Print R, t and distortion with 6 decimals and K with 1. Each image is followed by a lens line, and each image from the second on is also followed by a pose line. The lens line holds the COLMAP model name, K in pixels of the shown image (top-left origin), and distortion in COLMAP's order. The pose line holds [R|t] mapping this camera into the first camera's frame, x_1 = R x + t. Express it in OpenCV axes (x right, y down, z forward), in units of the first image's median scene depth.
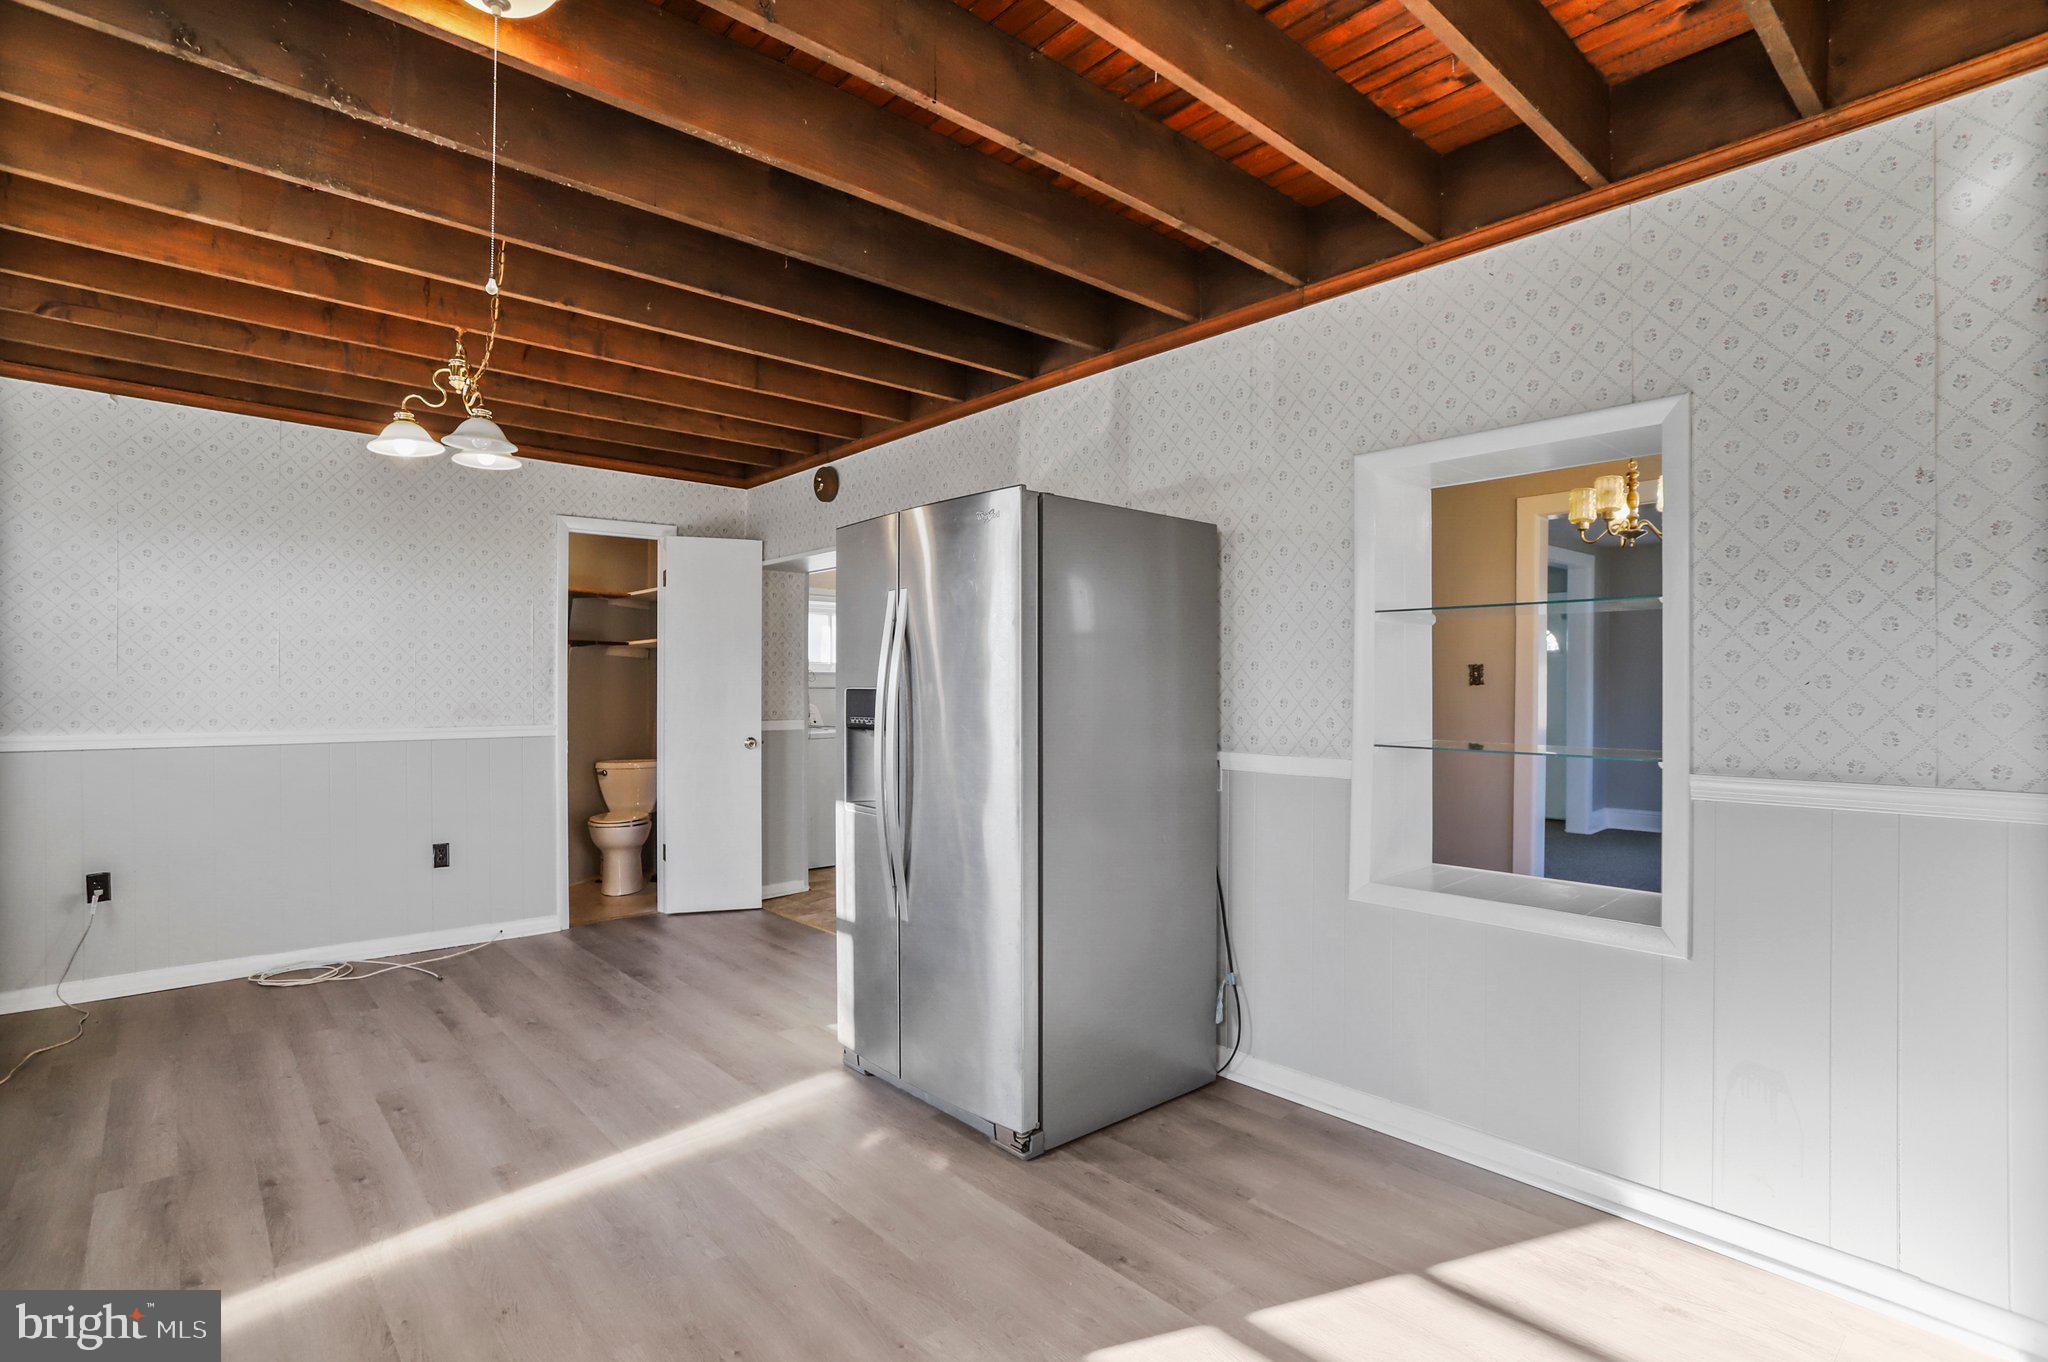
lens RADIAL K [[1003.9, 0, 1009.1], [0, 1003.9, 684.7], [0, 0, 1]] dist [-0.033011, 0.010498]
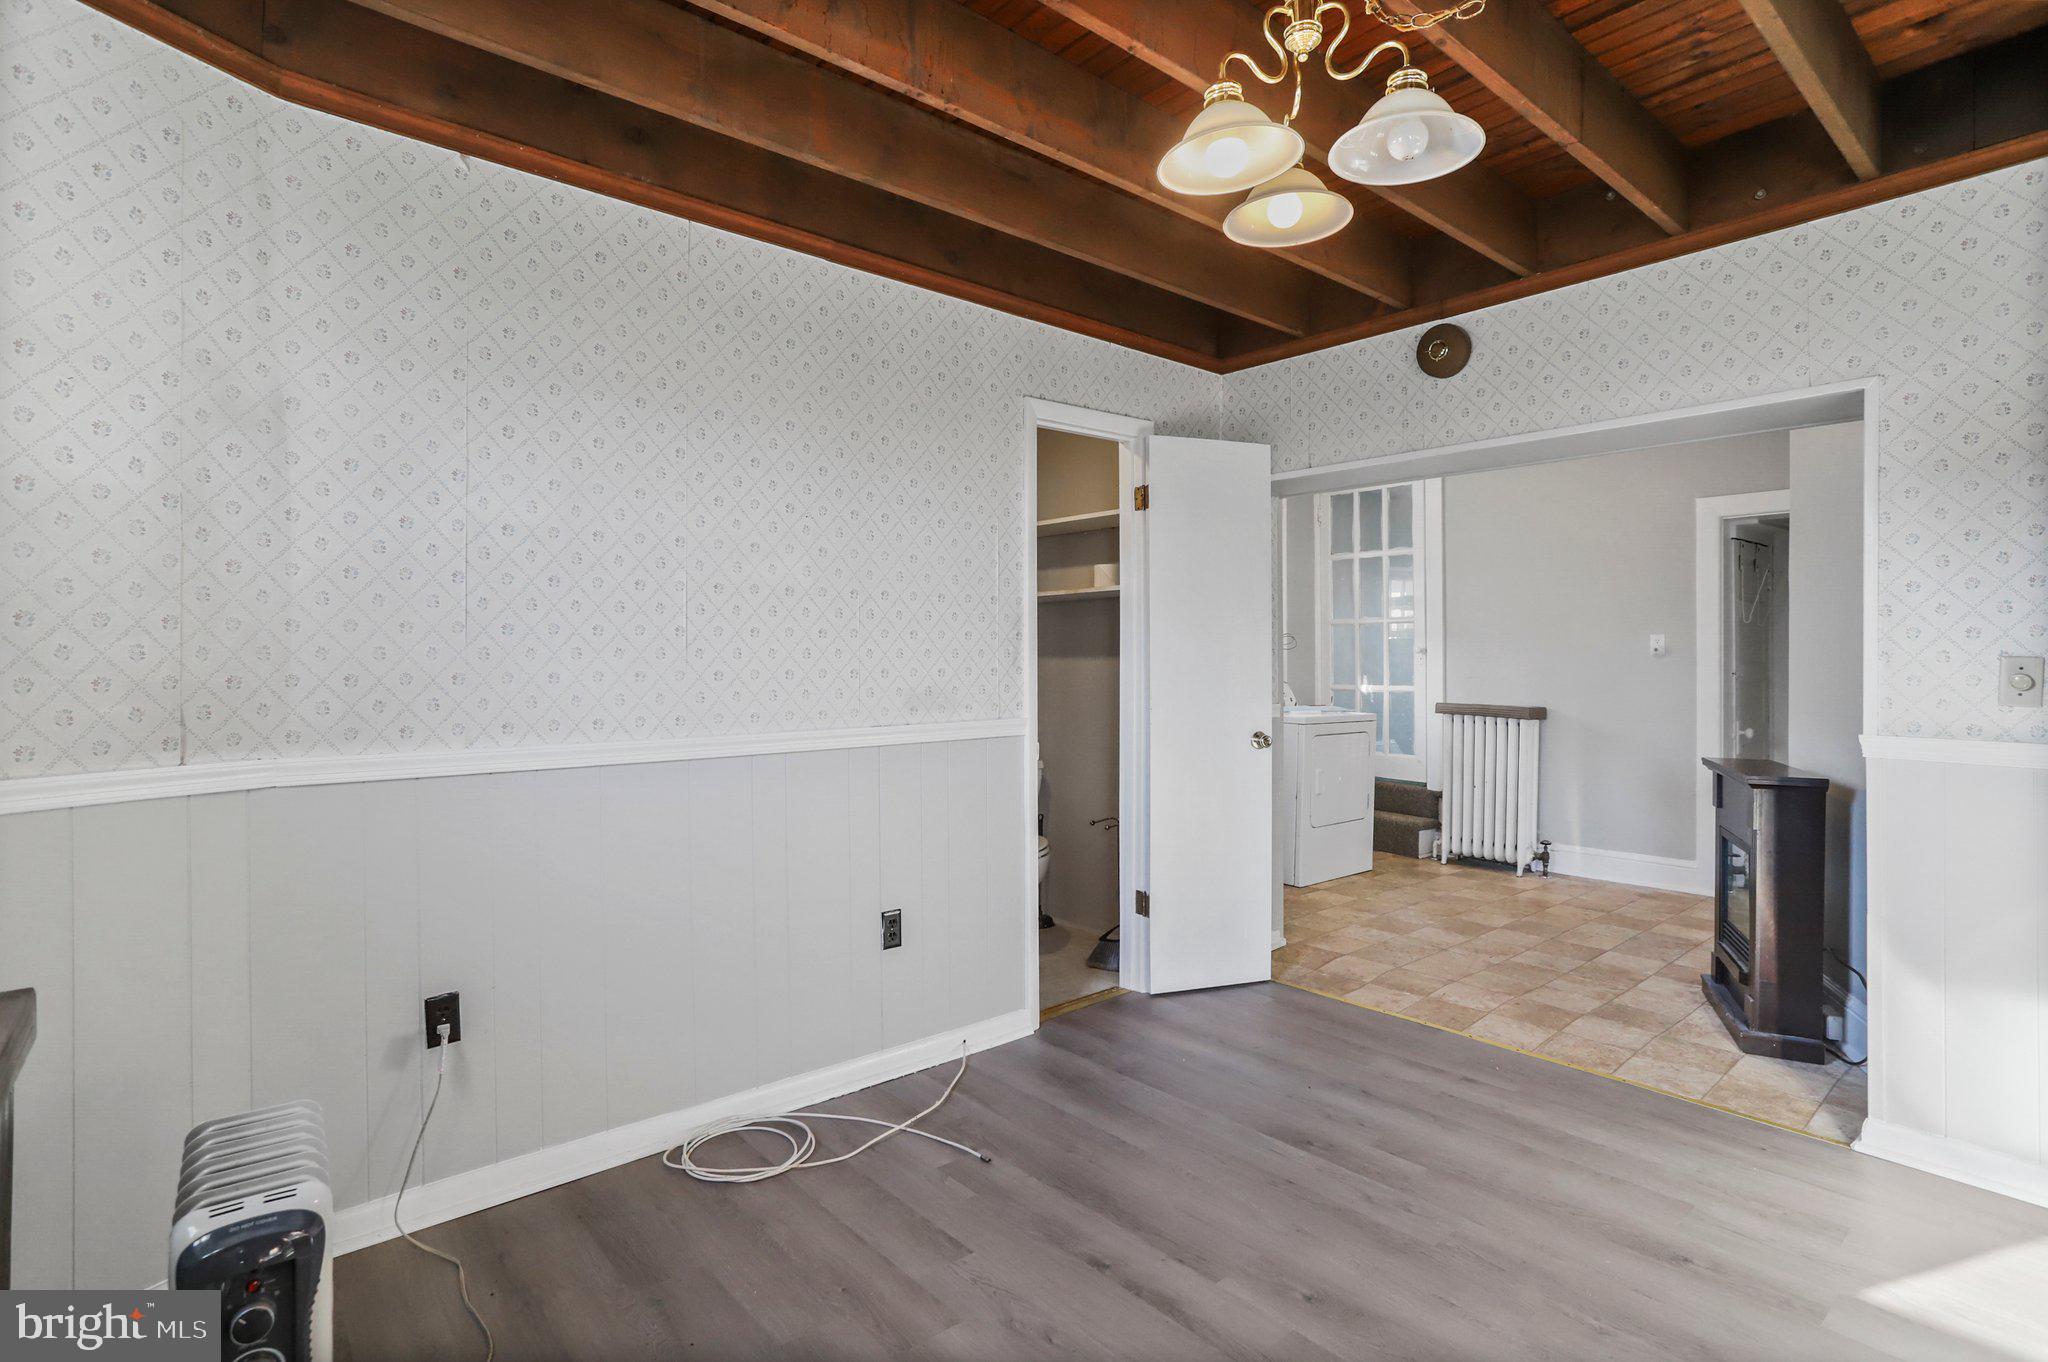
lens RADIAL K [[1003.9, 0, 945.9], [0, 1003.9, 651.3], [0, 0, 1]] dist [-0.033011, 0.010498]
pose [[0.999477, -0.002360, -0.032238, -0.613280], [0.002406, 0.999996, 0.001375, -0.006030], [0.032234, -0.001452, 0.999479, 0.434947]]
